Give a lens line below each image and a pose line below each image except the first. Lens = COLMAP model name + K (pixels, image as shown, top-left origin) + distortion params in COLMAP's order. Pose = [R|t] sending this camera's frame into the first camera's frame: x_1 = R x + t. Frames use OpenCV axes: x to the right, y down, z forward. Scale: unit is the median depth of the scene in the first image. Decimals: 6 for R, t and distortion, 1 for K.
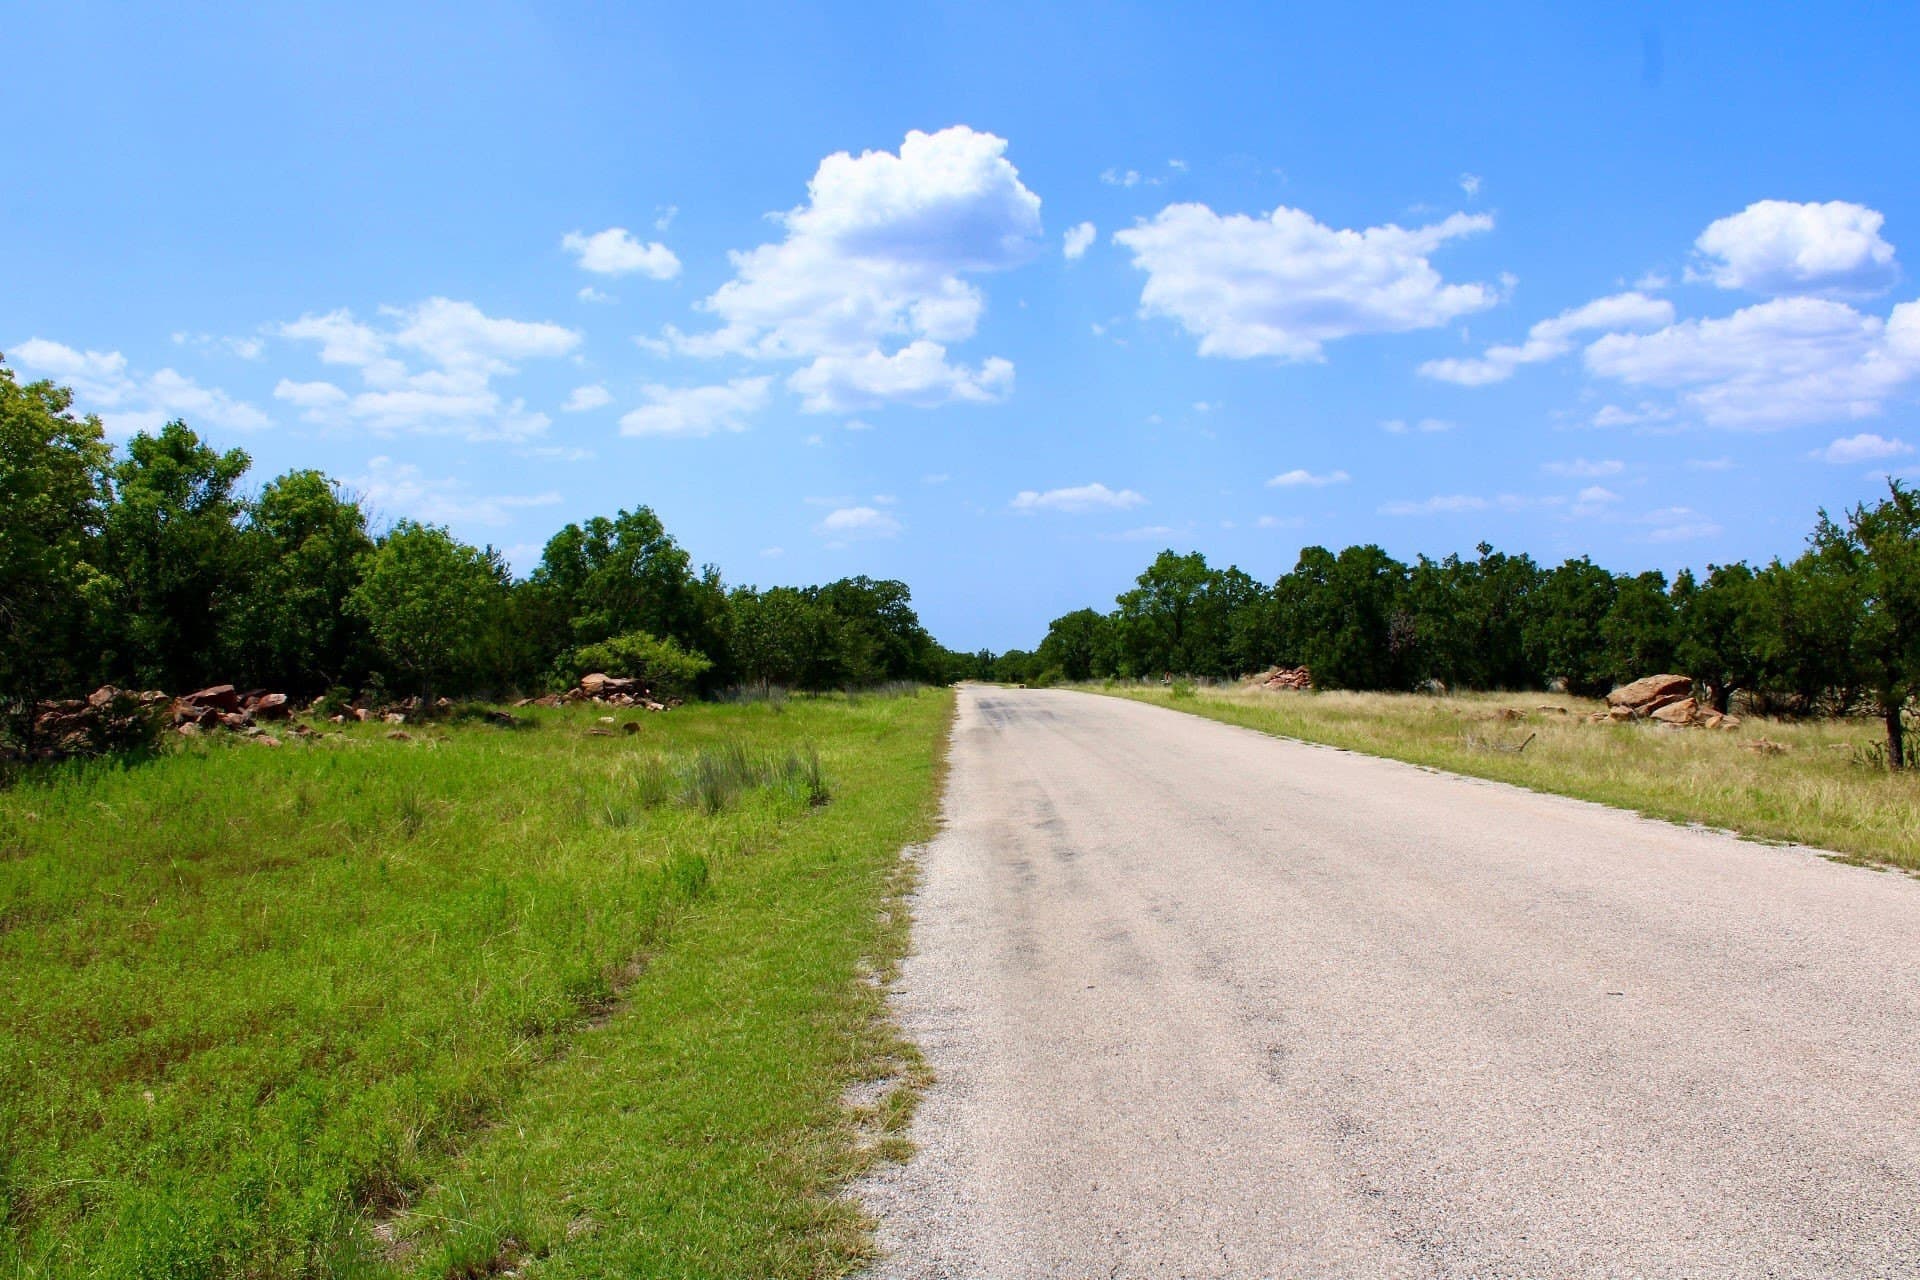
lens RADIAL K [[1626.4, 0, 947.5], [0, 1626.4, 704.6], [0, 0, 1]] dist [-0.150143, 0.129138]
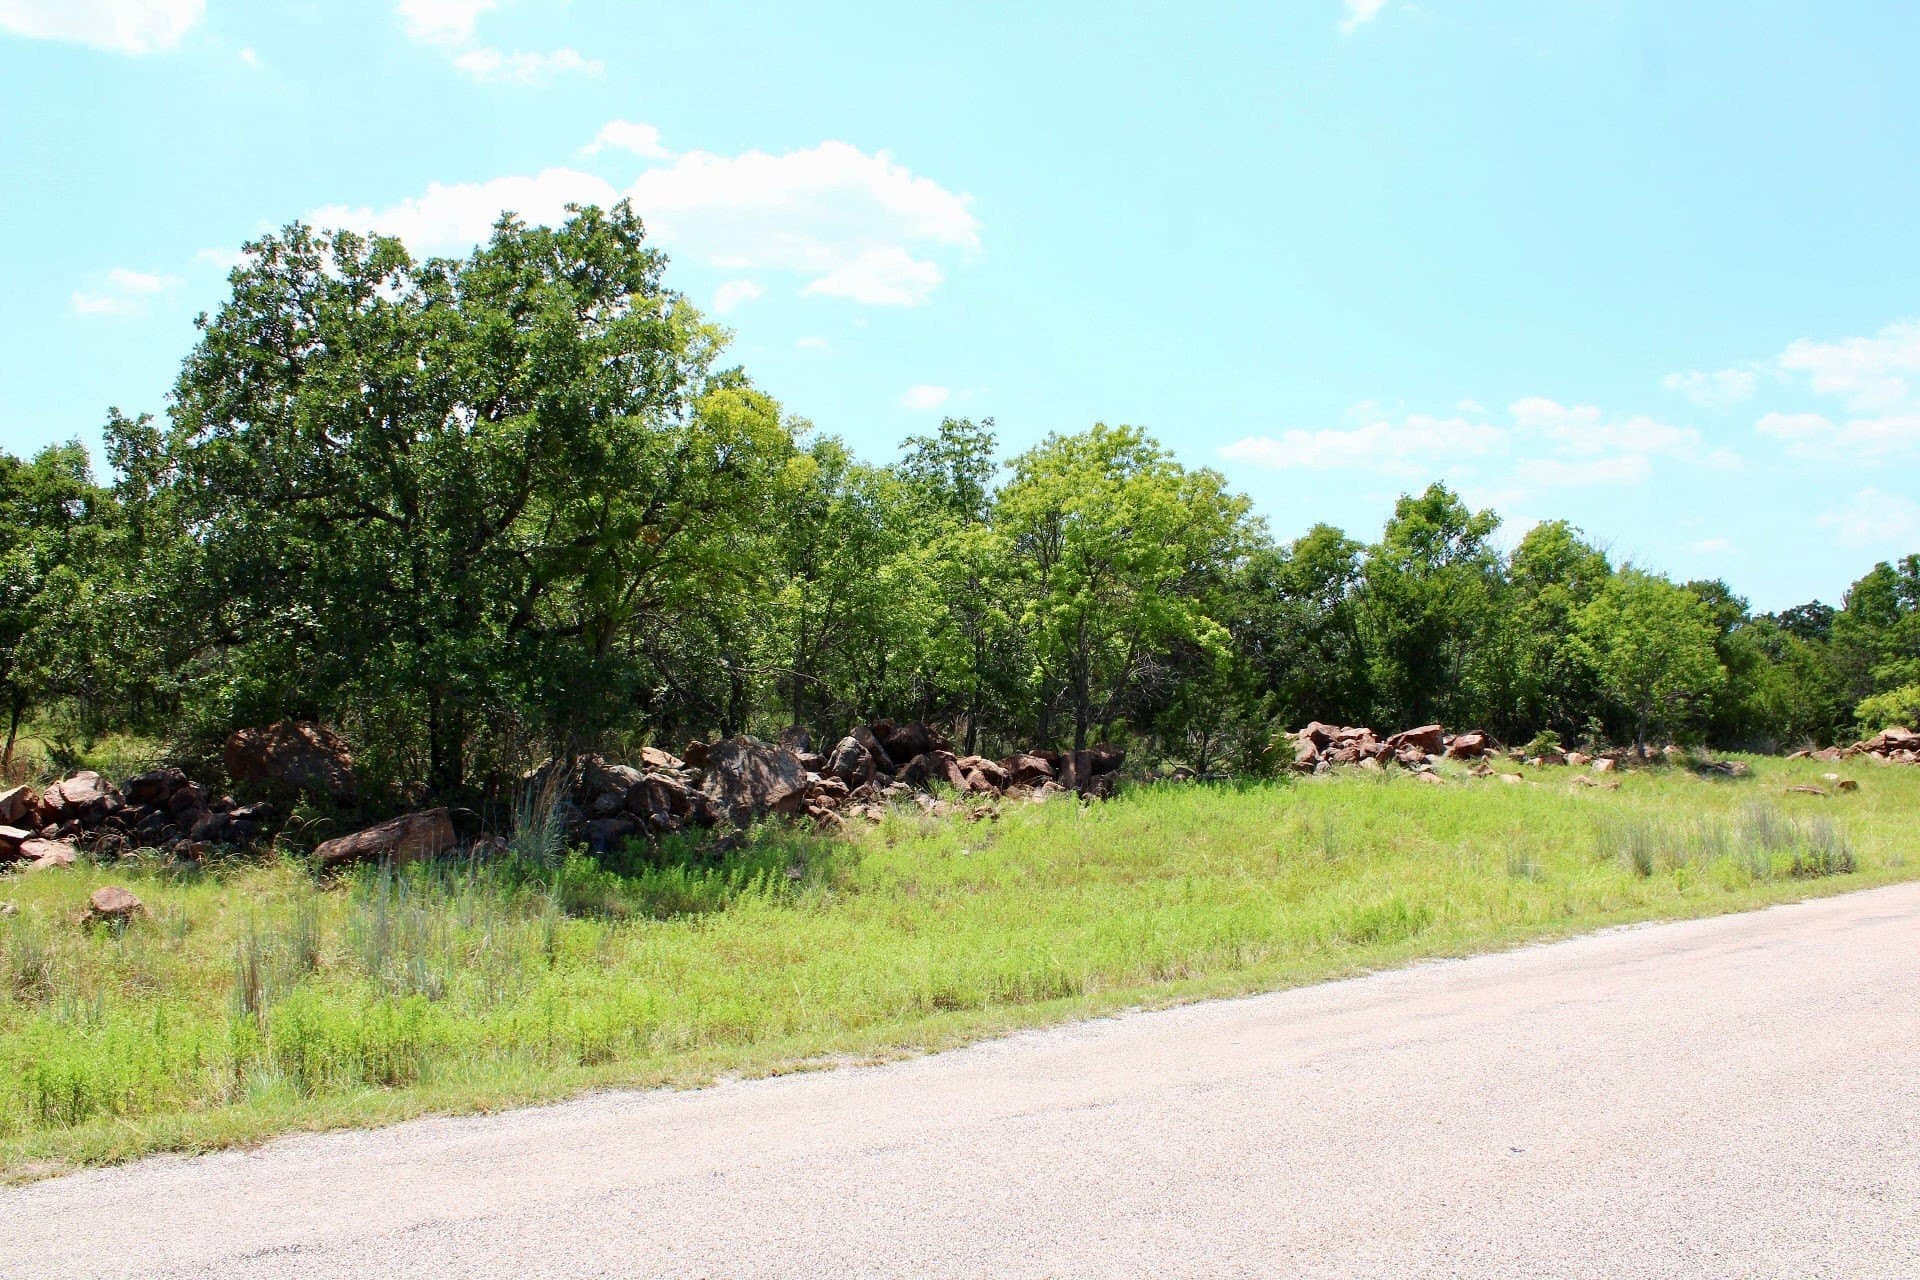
lens RADIAL K [[1626.4, 0, 978.9], [0, 1626.4, 647.7], [0, 0, 1]] dist [-0.150143, 0.129138]
pose [[0.654868, 0.000359, -0.755743, 0.120303], [-0.045915, 0.998172, -0.039312, -0.005303], [0.754347, 0.060444, 0.653687, 0.028010]]
